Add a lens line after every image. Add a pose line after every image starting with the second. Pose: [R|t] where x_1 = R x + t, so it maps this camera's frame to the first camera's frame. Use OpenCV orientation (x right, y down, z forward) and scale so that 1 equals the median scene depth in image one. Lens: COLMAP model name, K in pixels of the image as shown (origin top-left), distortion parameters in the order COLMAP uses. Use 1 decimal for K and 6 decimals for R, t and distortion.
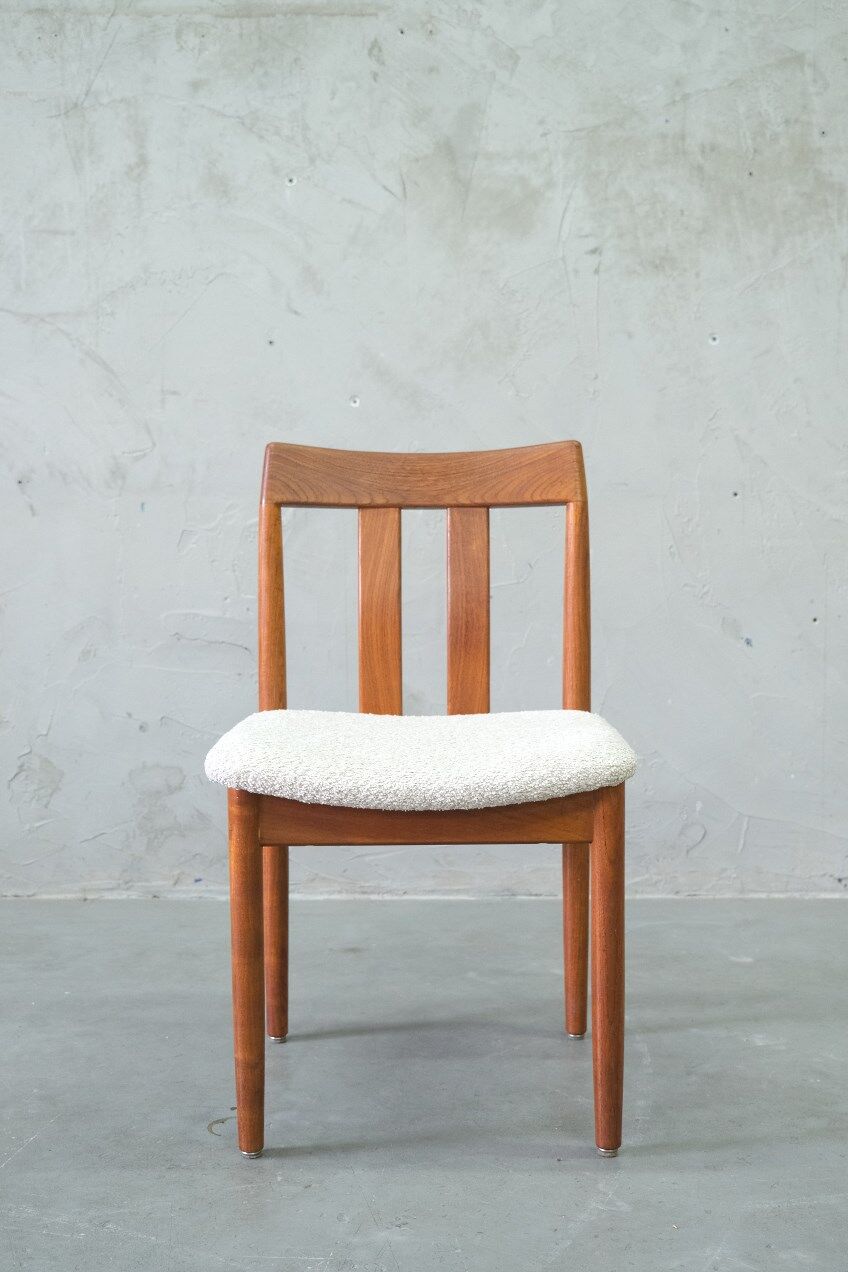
lens RADIAL K [[1722.0, 0, 427.7], [0, 1722.0, 636.7], [0, 0, 1]] dist [0.056385, 0.000000]
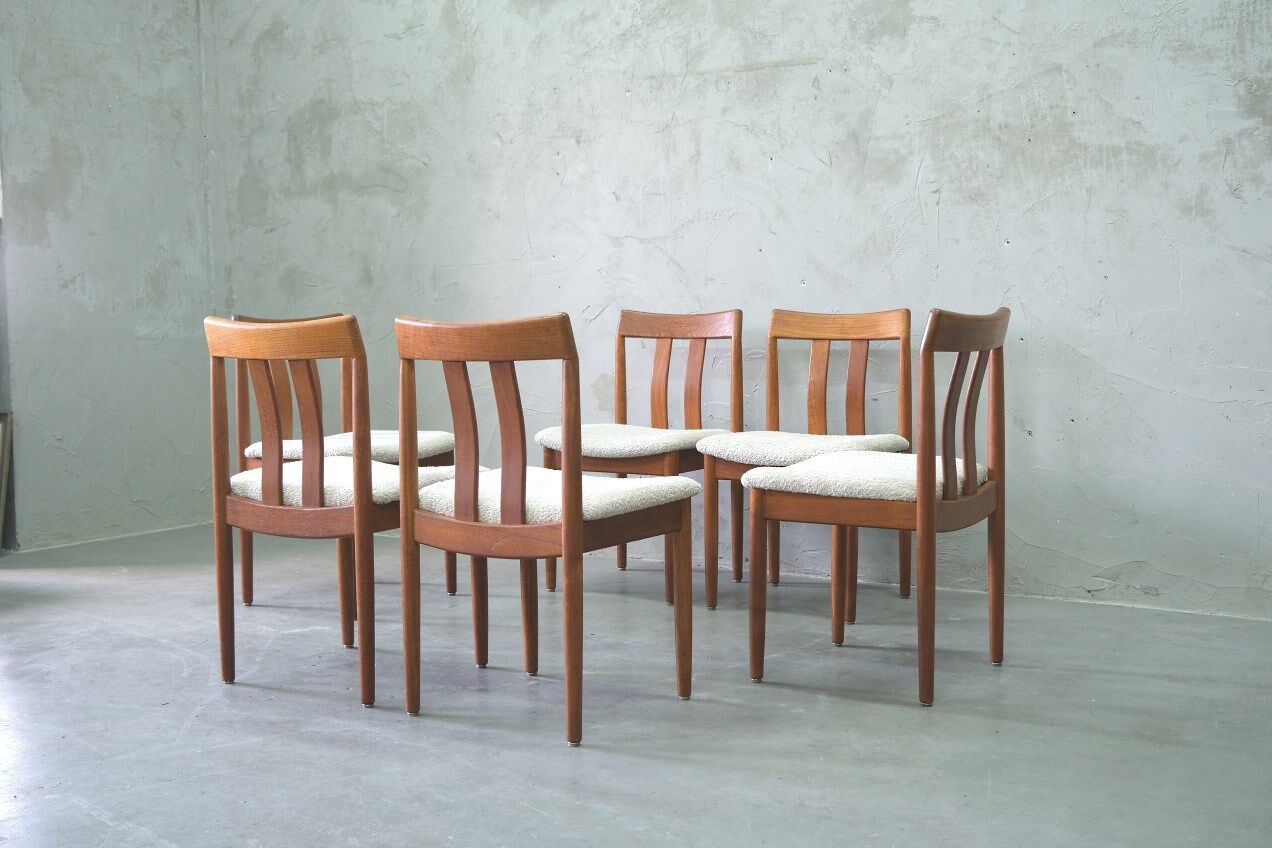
lens RADIAL K [[1493.9, 0, 620.9], [0, 1493.9, 412.4], [0, 0, 1]] dist [0.007861, 0.000000]
pose [[0.852543, 0.034015, -0.521548, 0.591136], [-0.049302, 0.998664, -0.015459, 0.023978], [0.520326, 0.038893, 0.853082, -0.364108]]
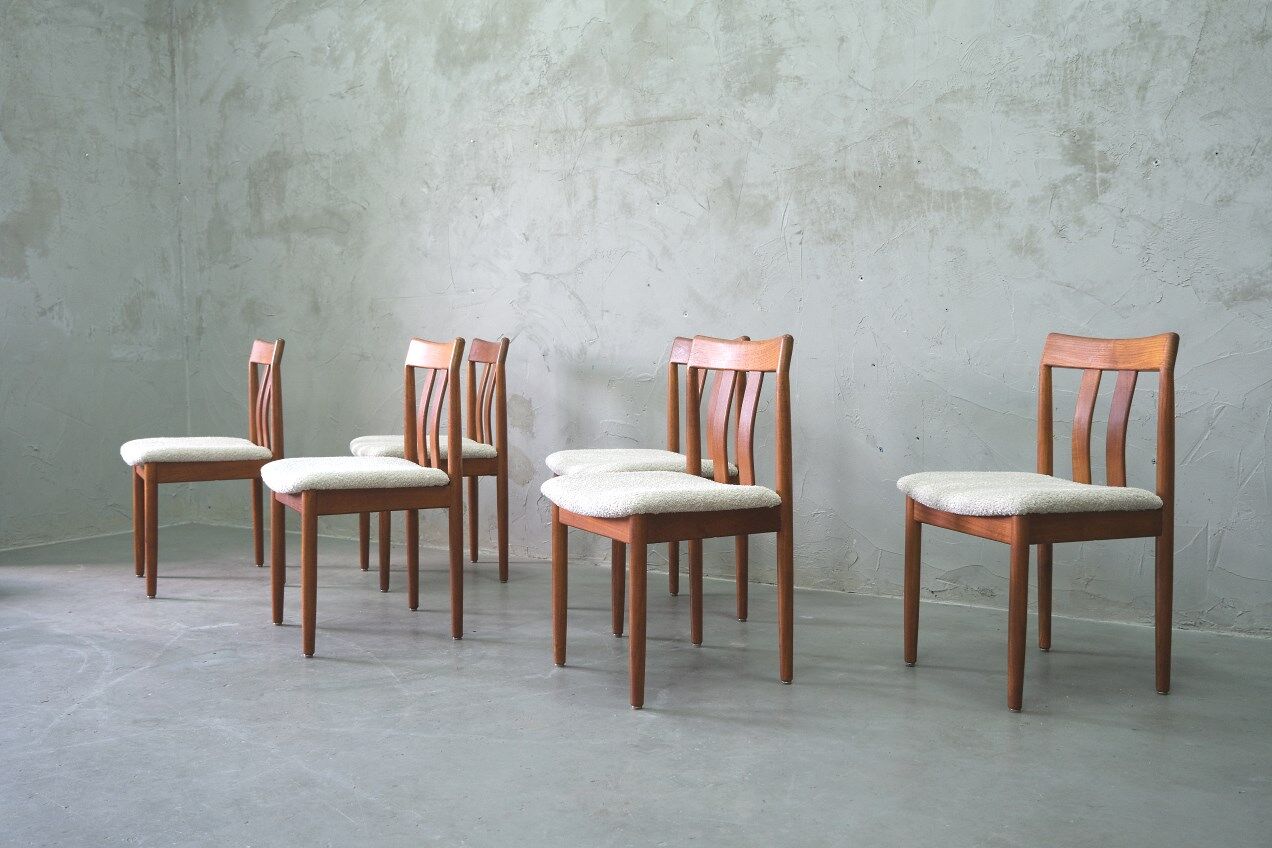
lens RADIAL K [[1227.9, 0, 627.9], [0, 1227.9, 411.8], [0, 0, 1]] dist [0.026112, 0.000000]
pose [[0.858215, 0.031802, -0.512305, 0.617334], [-0.054298, 0.998103, -0.029003, 0.015345], [0.510411, 0.052708, 0.858314, -0.207477]]
